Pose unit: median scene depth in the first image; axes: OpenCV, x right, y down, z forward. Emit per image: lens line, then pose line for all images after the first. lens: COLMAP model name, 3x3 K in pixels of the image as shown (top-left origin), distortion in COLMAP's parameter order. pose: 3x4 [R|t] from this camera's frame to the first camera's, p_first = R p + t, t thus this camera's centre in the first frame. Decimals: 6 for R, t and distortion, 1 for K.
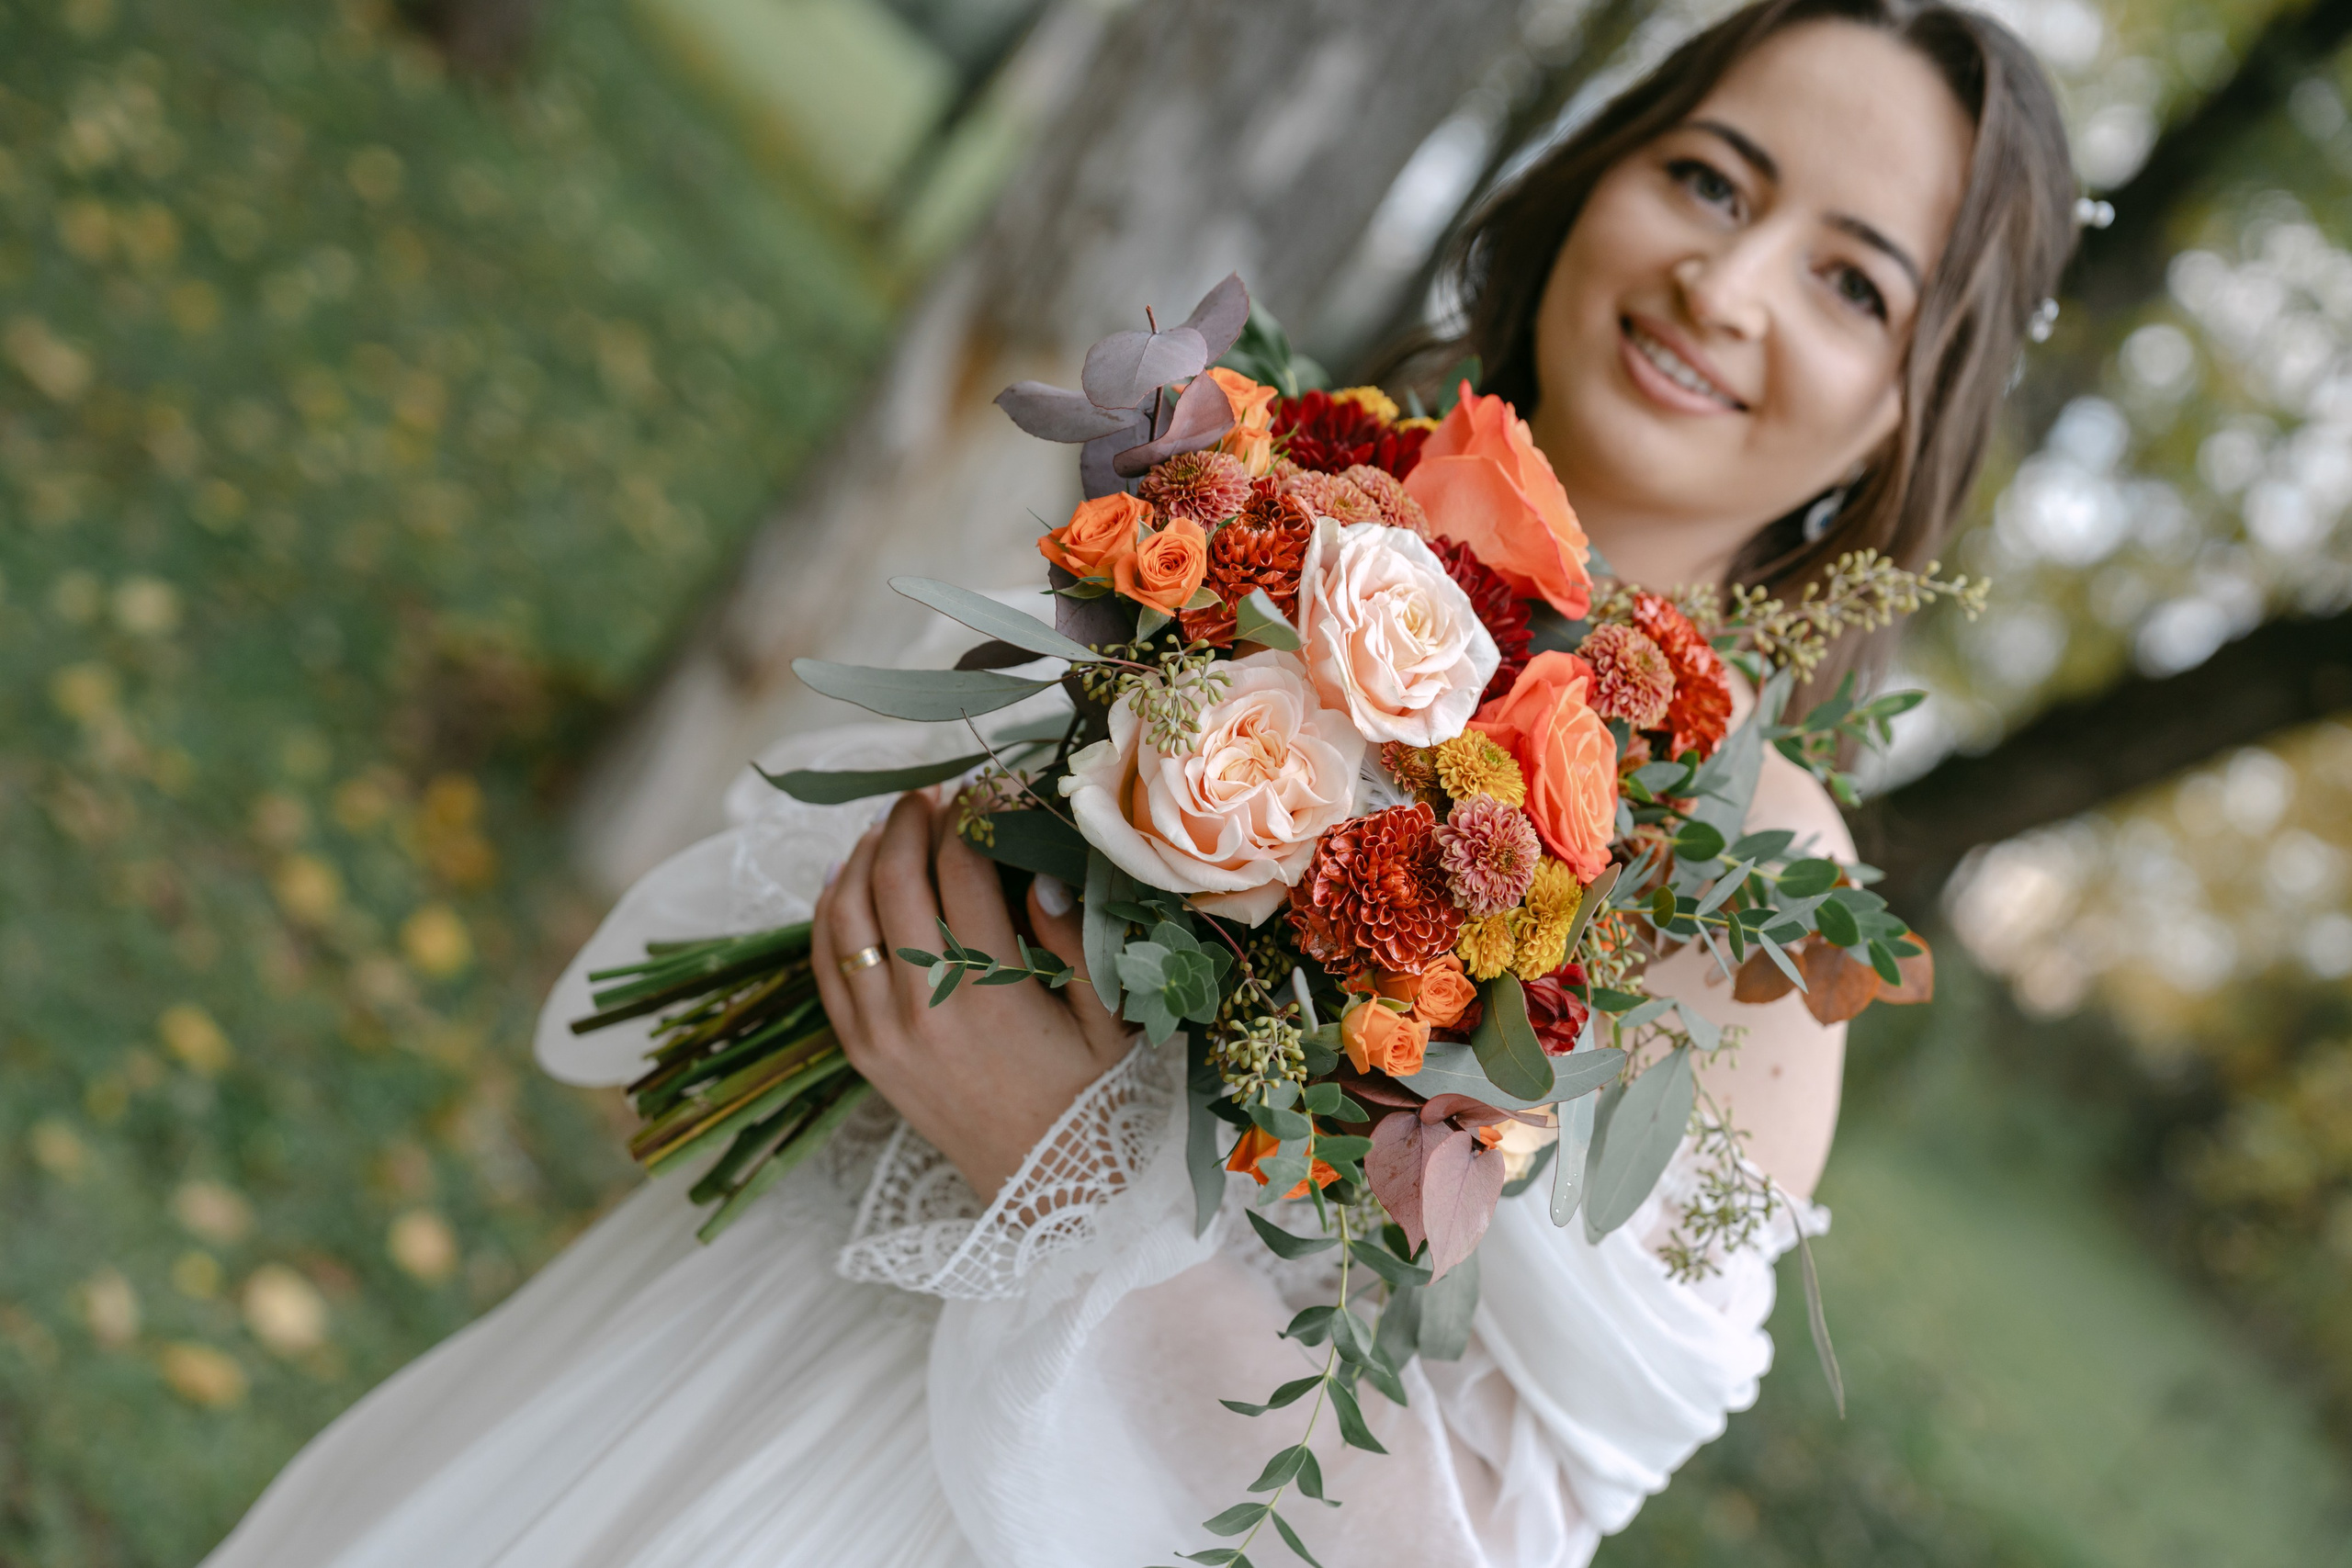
lens RADIAL K [[3386.1, 0, 1181.6], [0, 3386.1, 776.5], [0, 0, 1]] dist [0.169034, 0.000000]
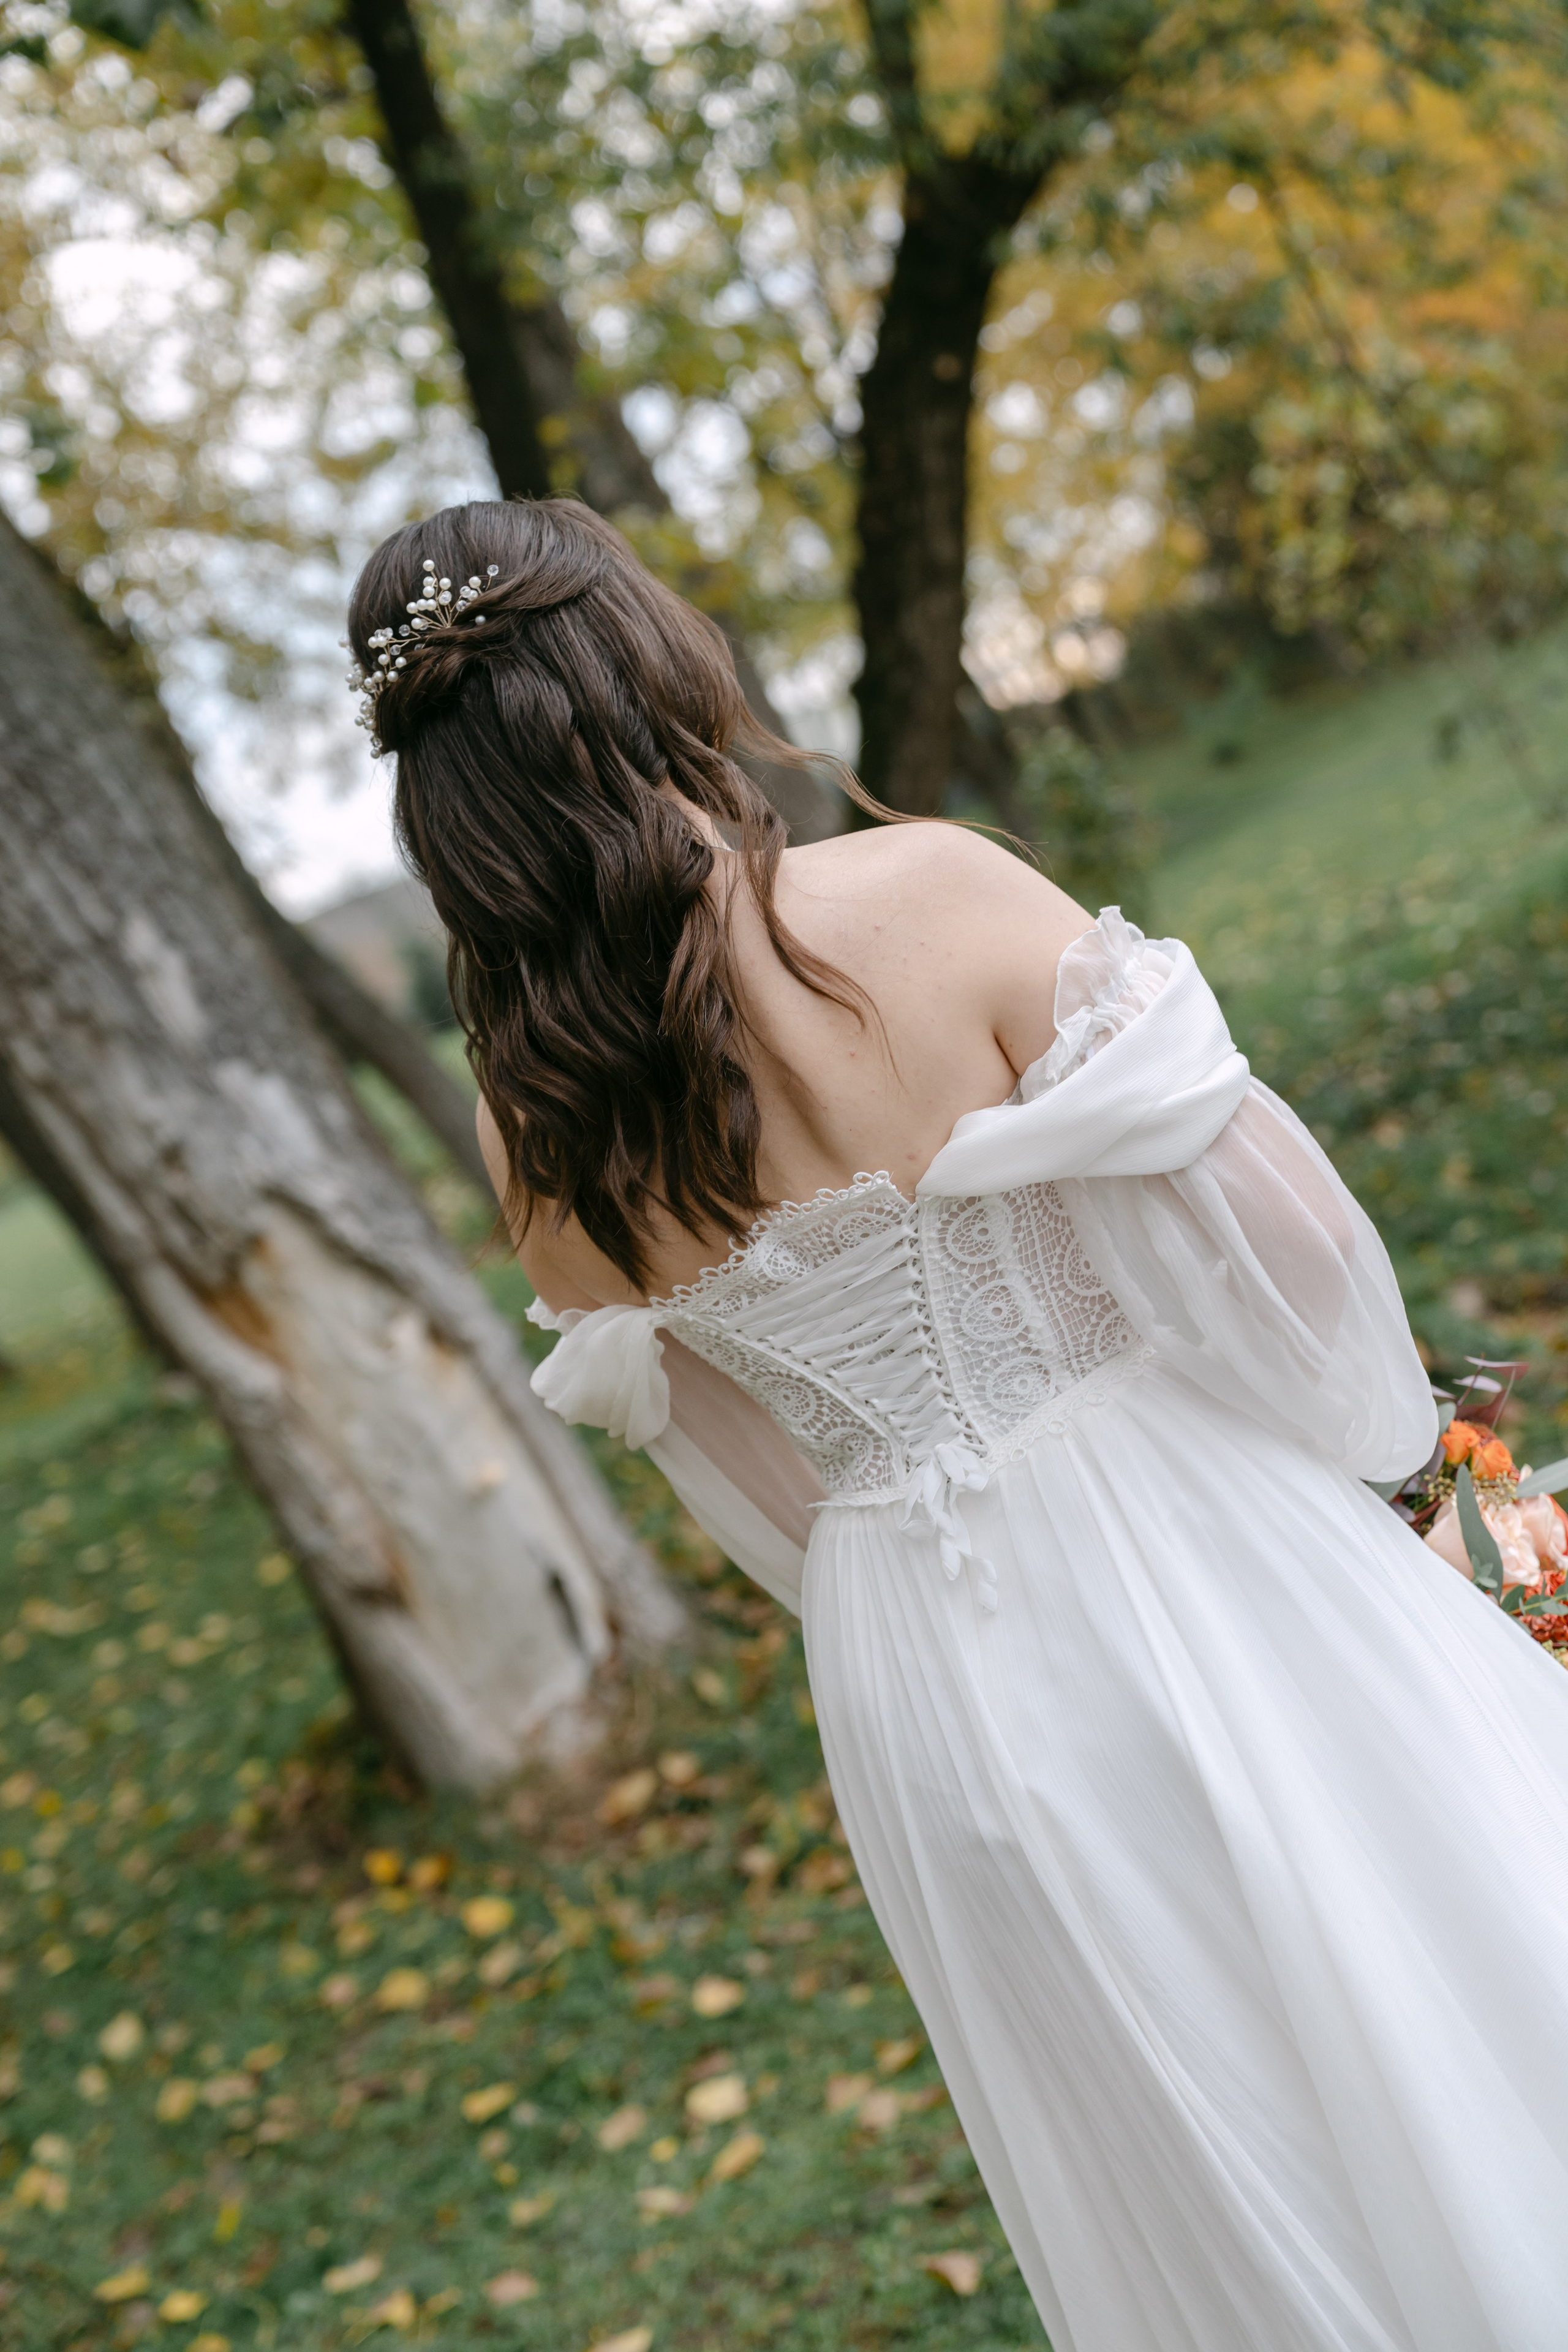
lens RADIAL K [[3600.6, 0, 790.6], [0, 3600.6, 1179.3], [0, 0, 1]] dist [0.045812, 0.000000]
pose [[0.407341, -0.910852, 0.066501, -0.023314], [0.911179, 0.410259, 0.037956, -0.008766], [-0.061855, 0.045133, 0.997064, -0.290313]]
